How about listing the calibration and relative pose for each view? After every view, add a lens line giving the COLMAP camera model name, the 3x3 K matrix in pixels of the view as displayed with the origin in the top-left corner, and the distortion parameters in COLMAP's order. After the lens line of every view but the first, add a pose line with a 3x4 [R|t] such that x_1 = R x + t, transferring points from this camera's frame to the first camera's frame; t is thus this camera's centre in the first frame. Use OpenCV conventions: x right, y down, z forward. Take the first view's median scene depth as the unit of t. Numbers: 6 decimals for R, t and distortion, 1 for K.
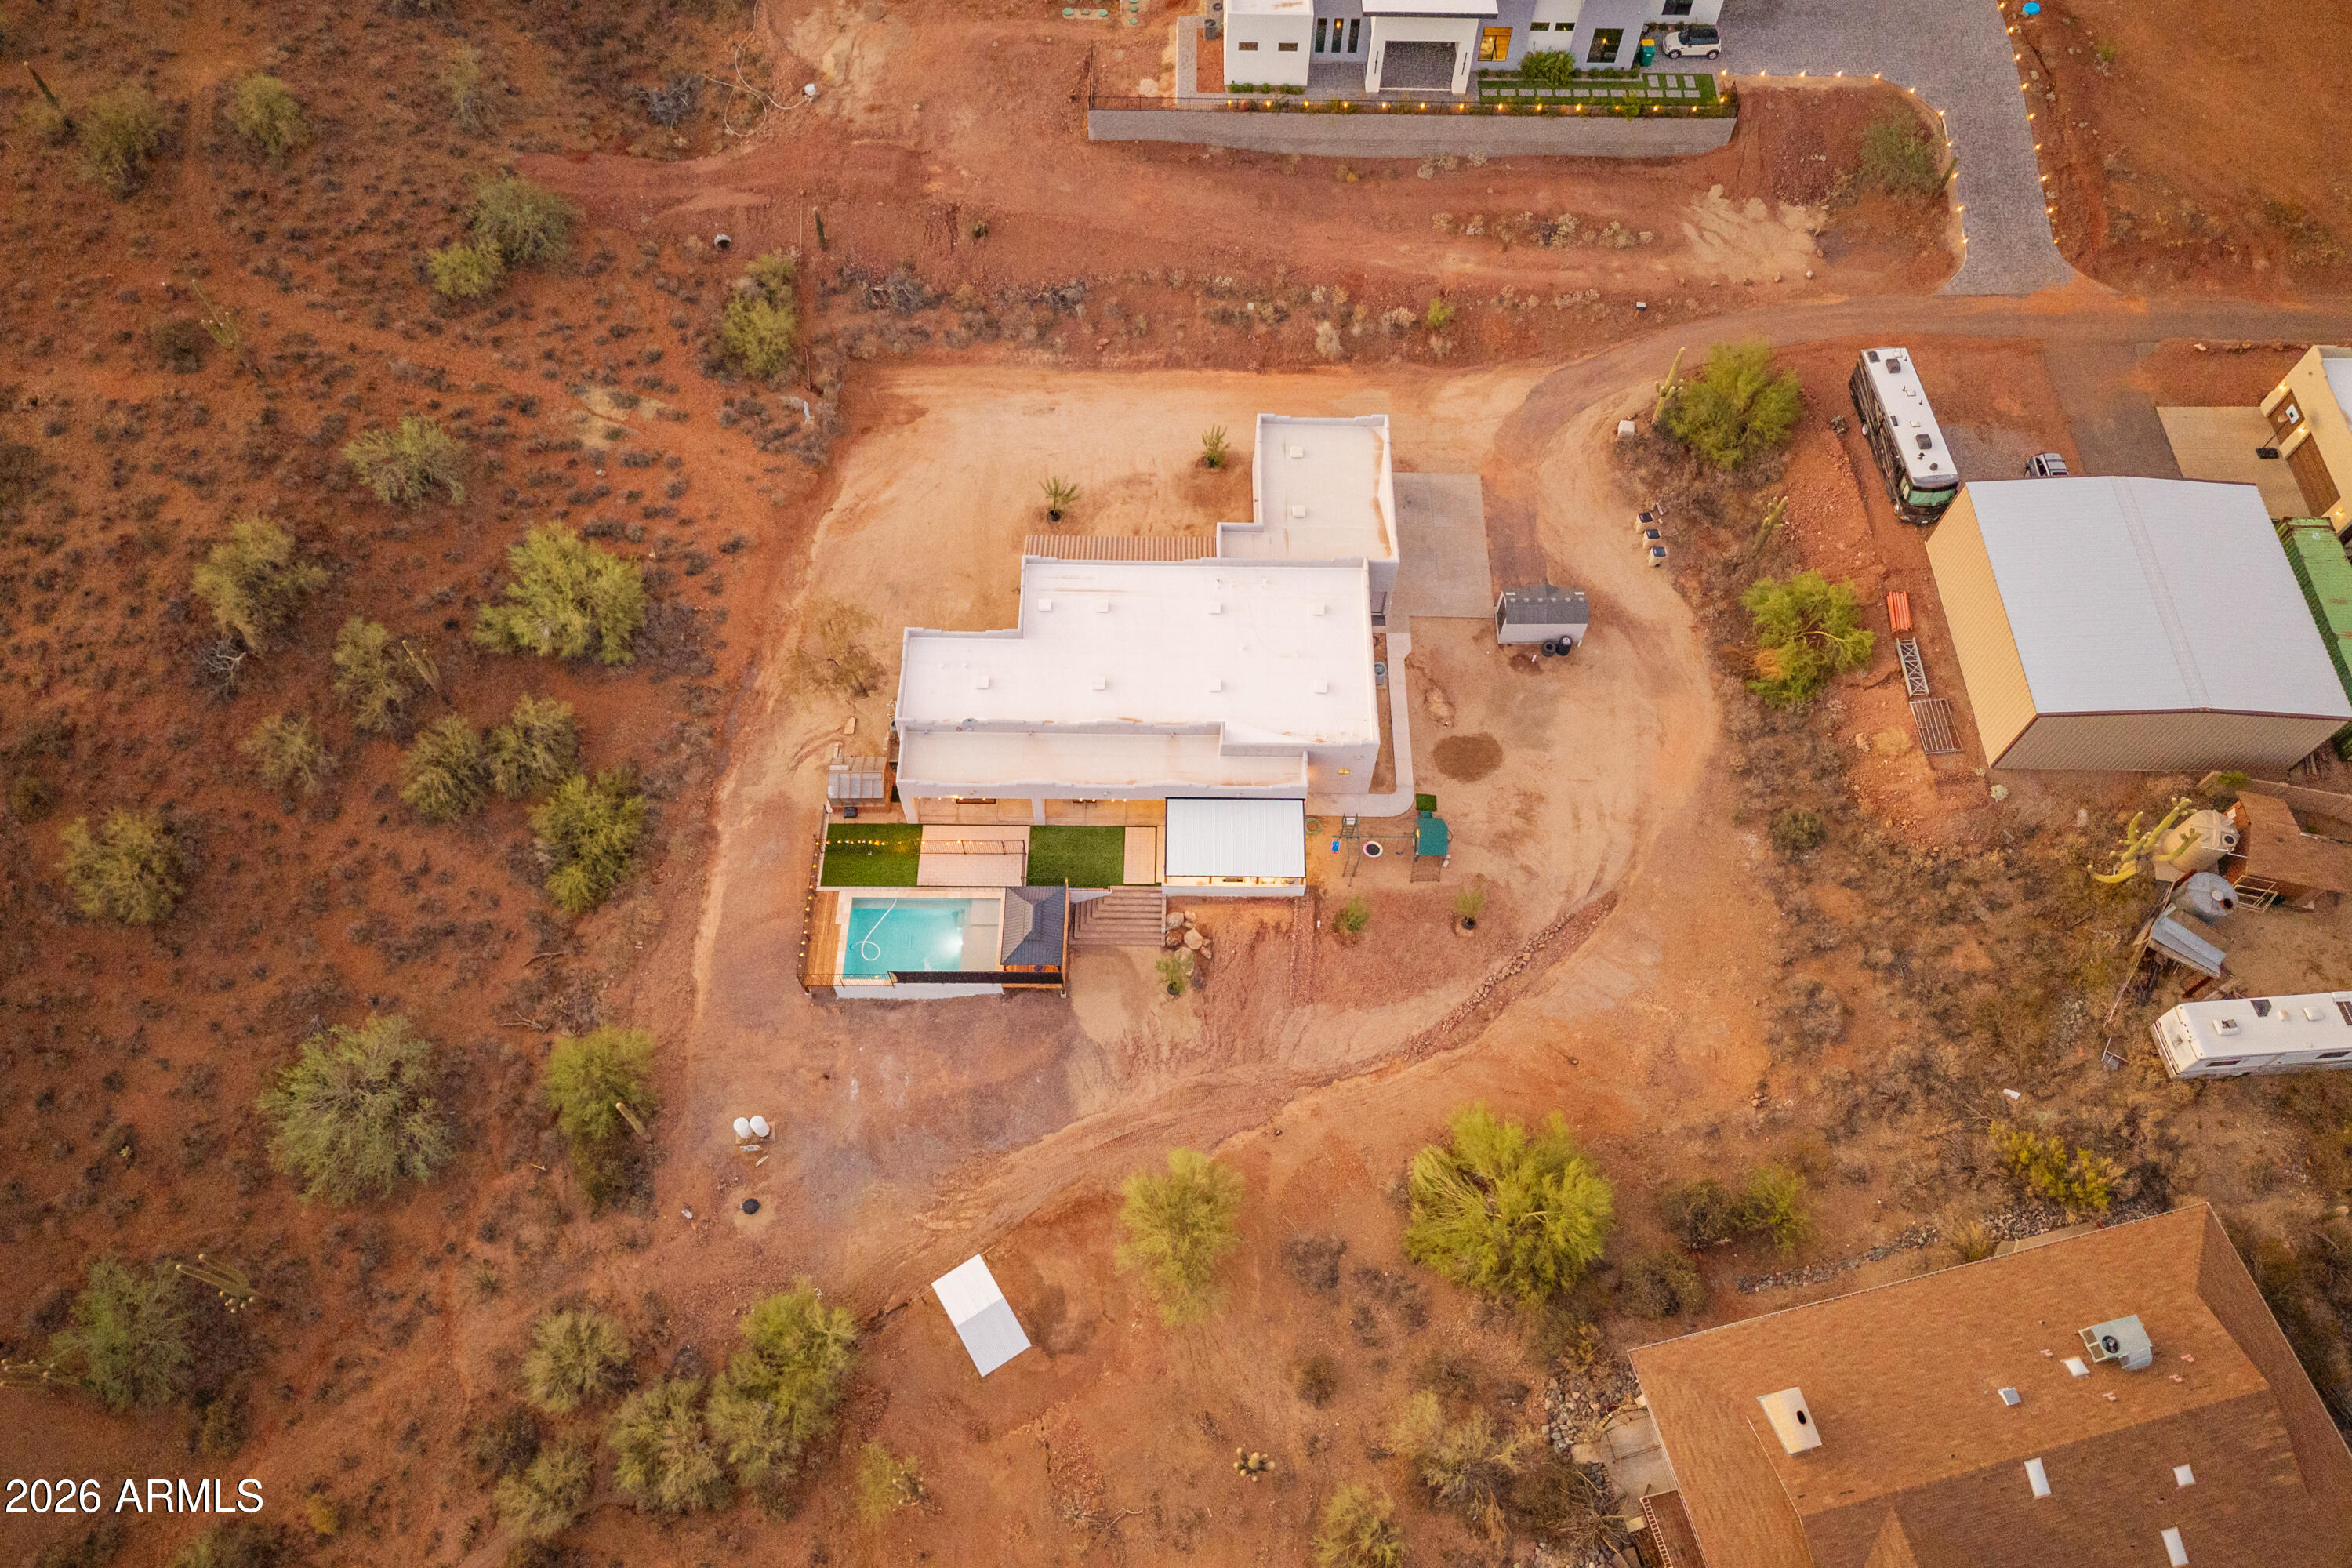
lens RADIAL K [[1591.8, 0, 1176.2], [0, 1591.8, 777.9], [0, 0, 1]] dist [0.017501, -0.009317]
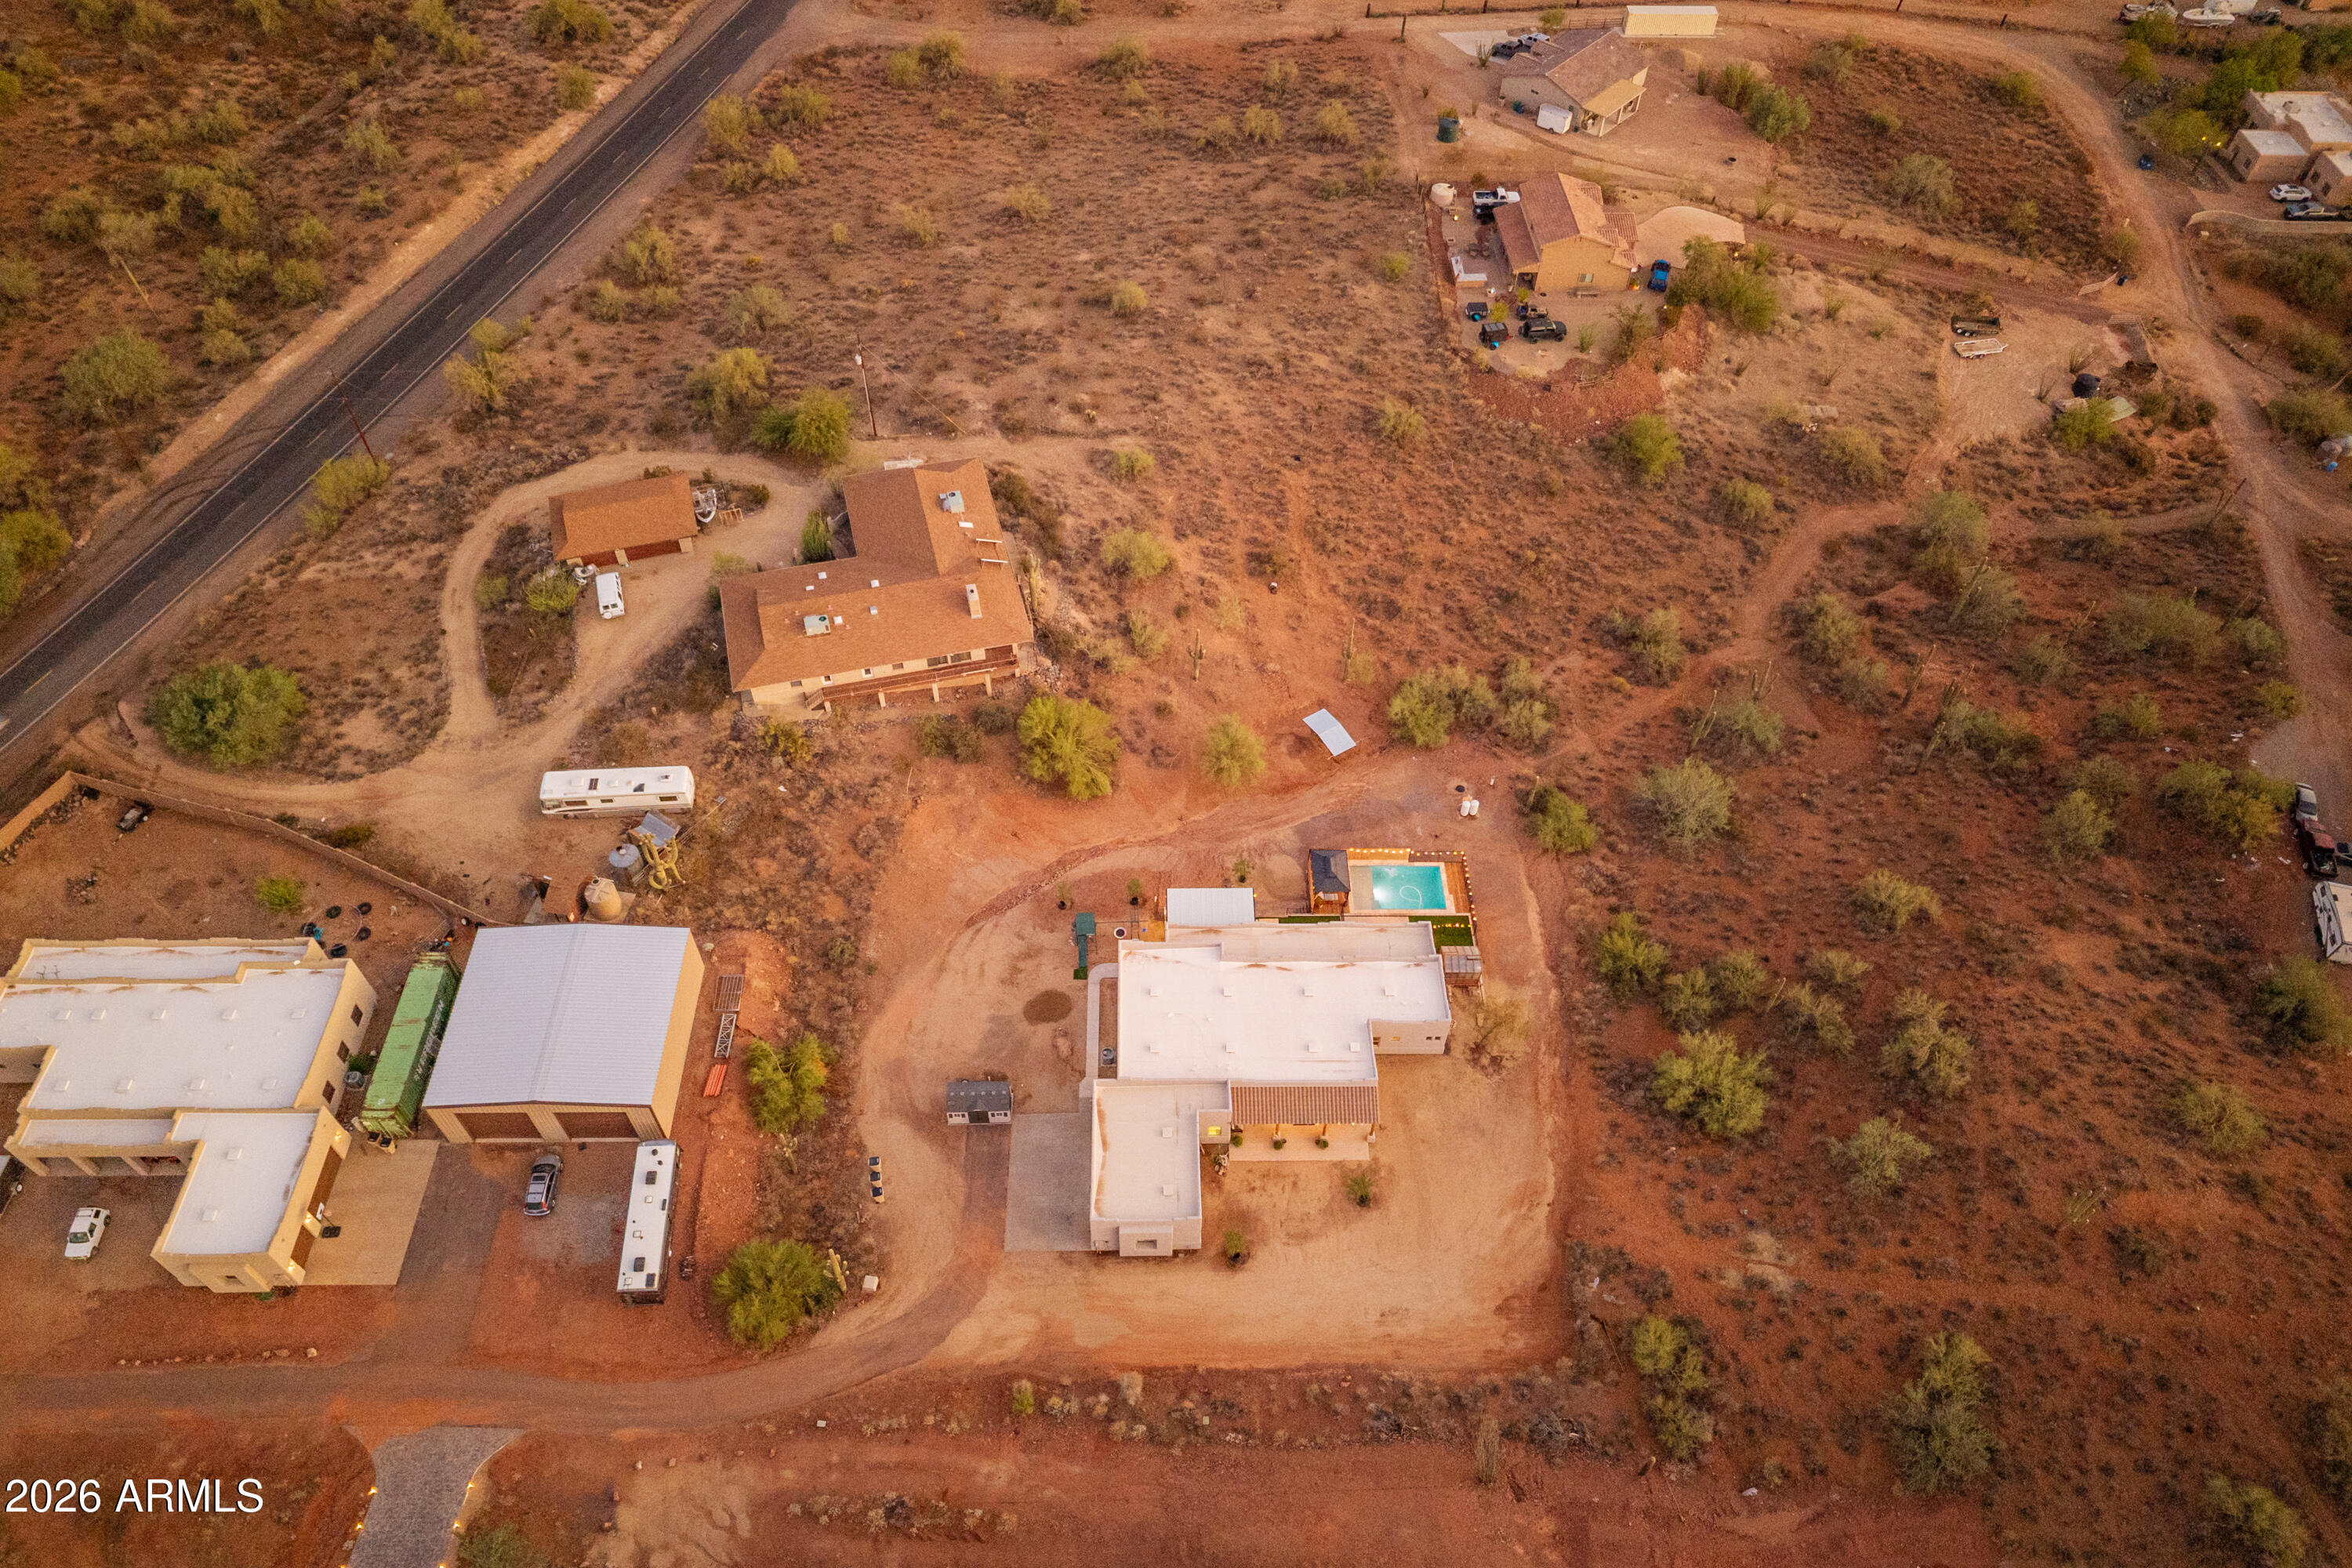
lens RADIAL K [[1574.5, 0, 1181.0], [0, 1574.5, 776.7], [0, 0, 1]] dist [0.016651, -0.011378]
pose [[-0.999375, 0.004474, -0.035075, 0.108549], [-0.034472, -0.344080, 0.938307, -1.237118], [-0.007871, 0.938930, 0.344019, 0.302148]]
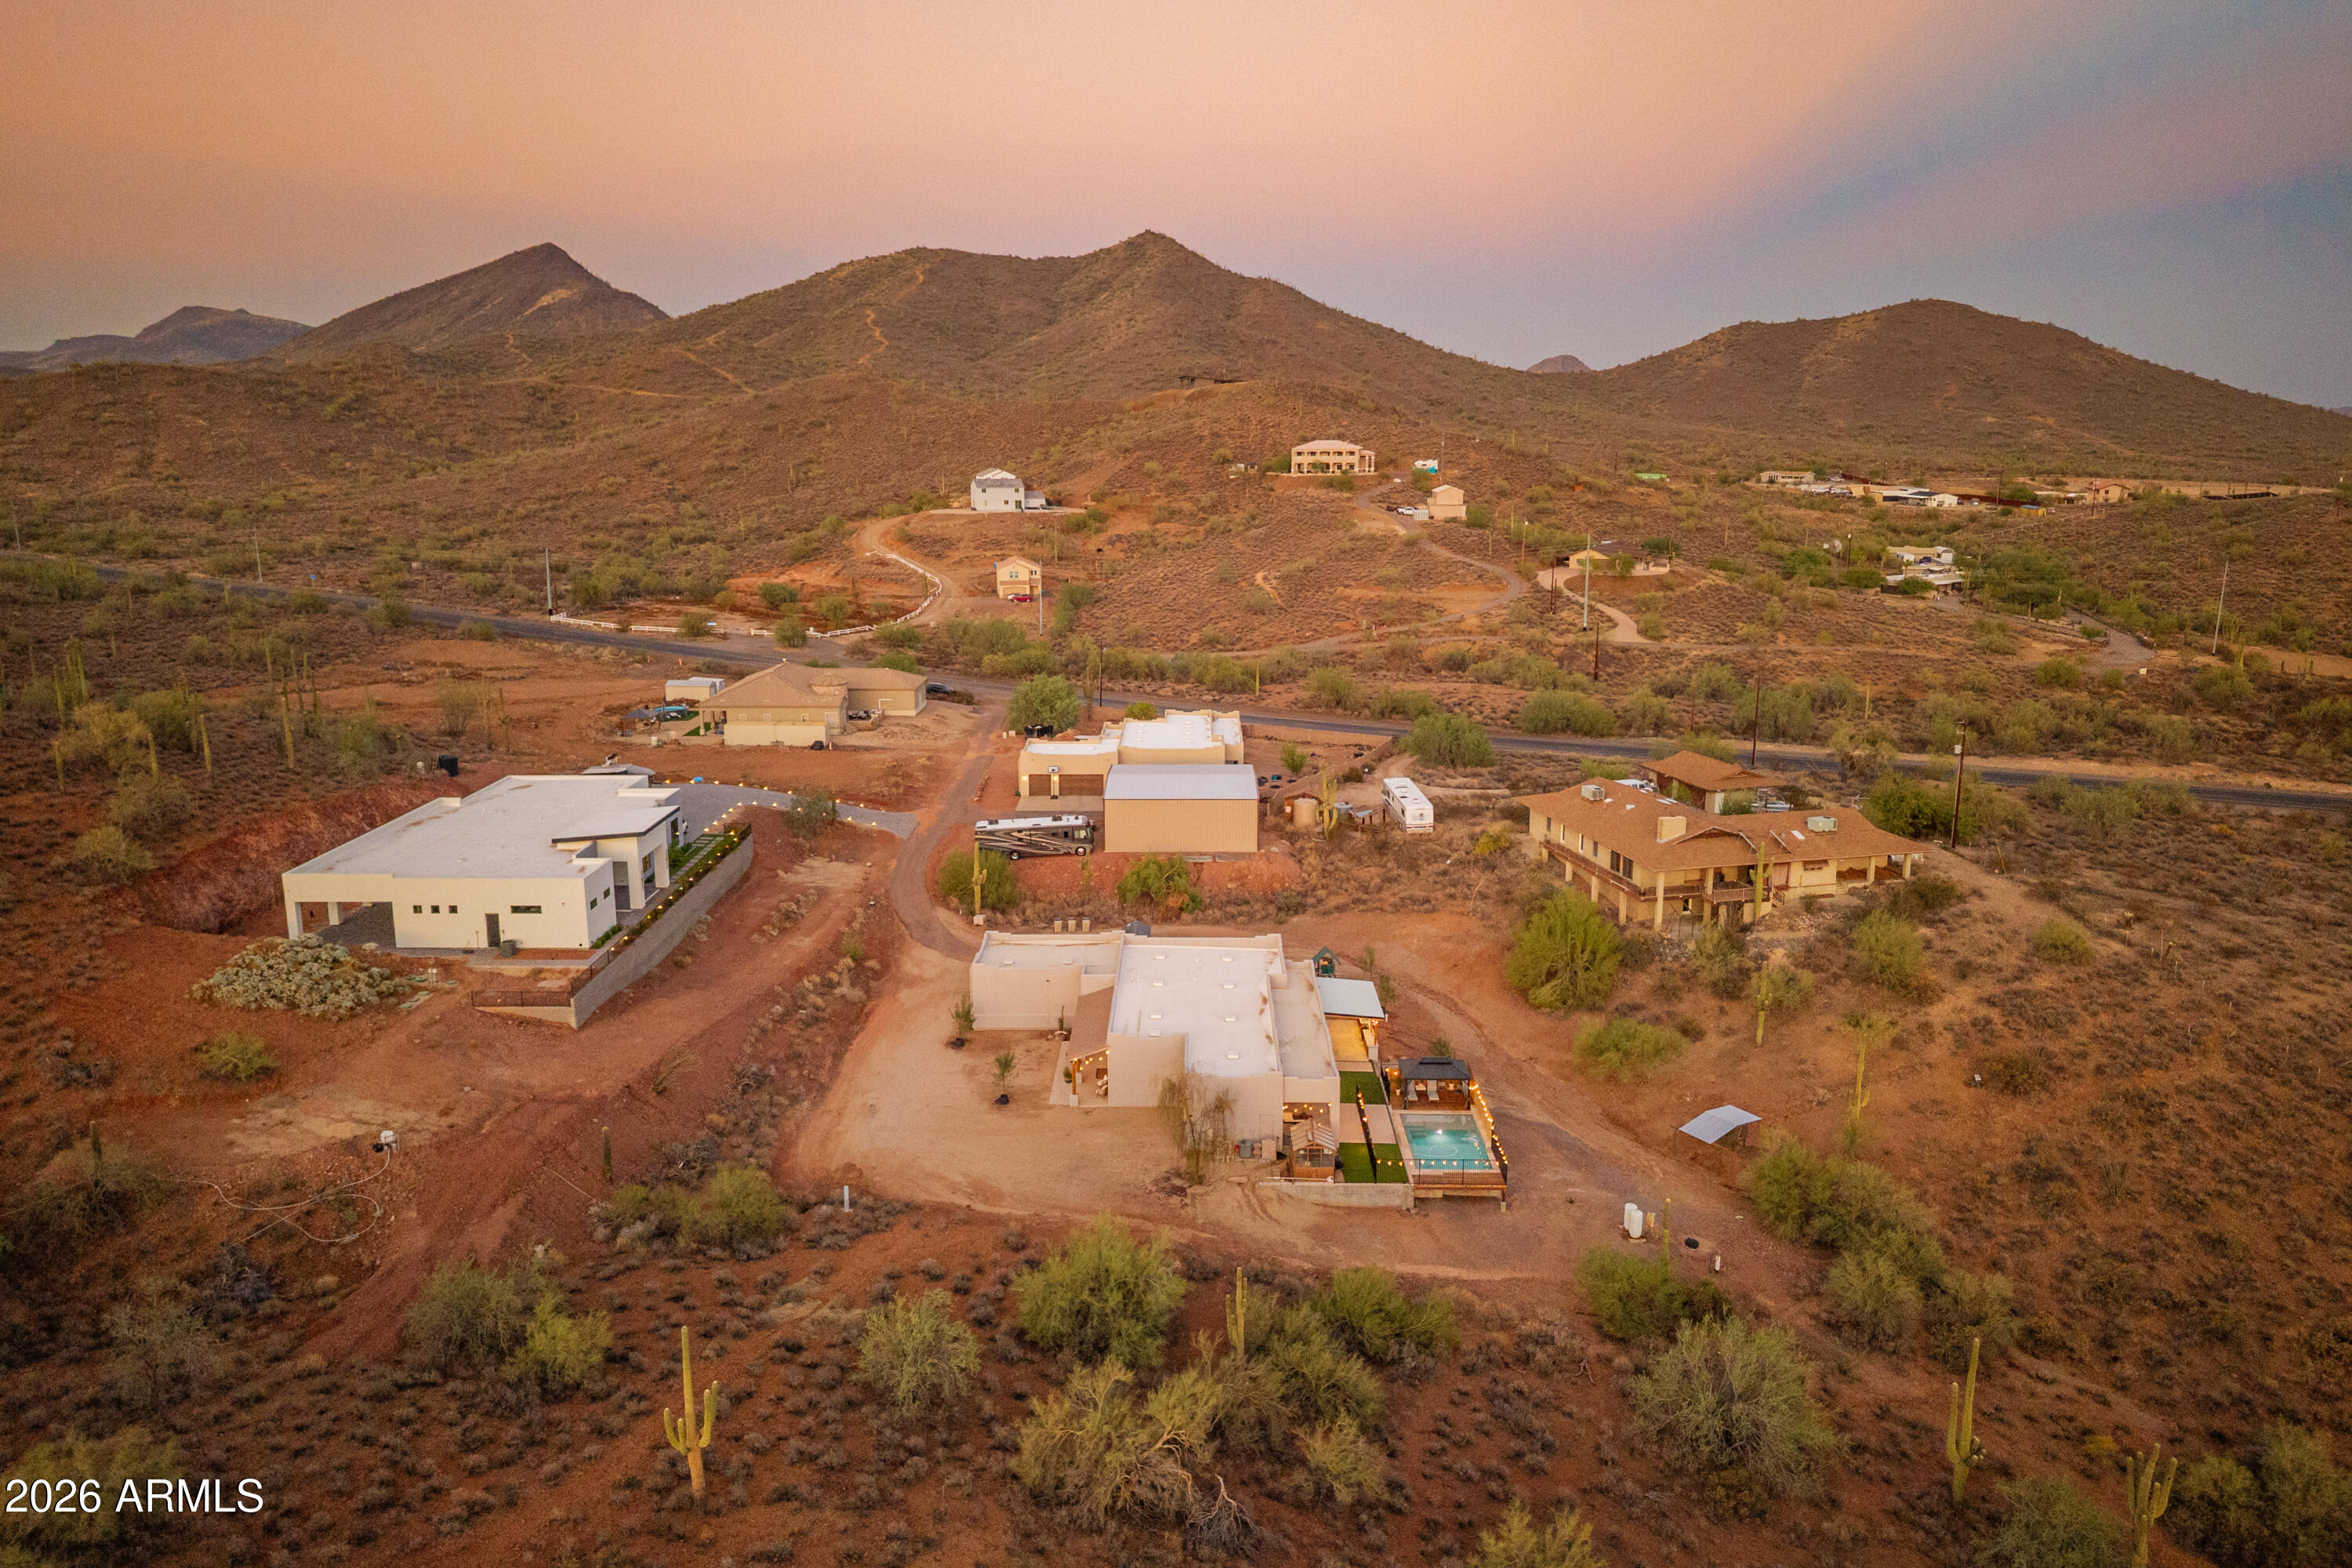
lens RADIAL K [[1575.8, 0, 1180.4], [0, 1575.8, 748.6], [0, 0, 1]] dist [0.034593, -0.038542]
pose [[0.002262, -0.207586, 0.978214, -1.136965], [0.866714, 0.488343, 0.101626, -0.303271], [-0.498800, 0.847602, 0.181022, 0.570046]]
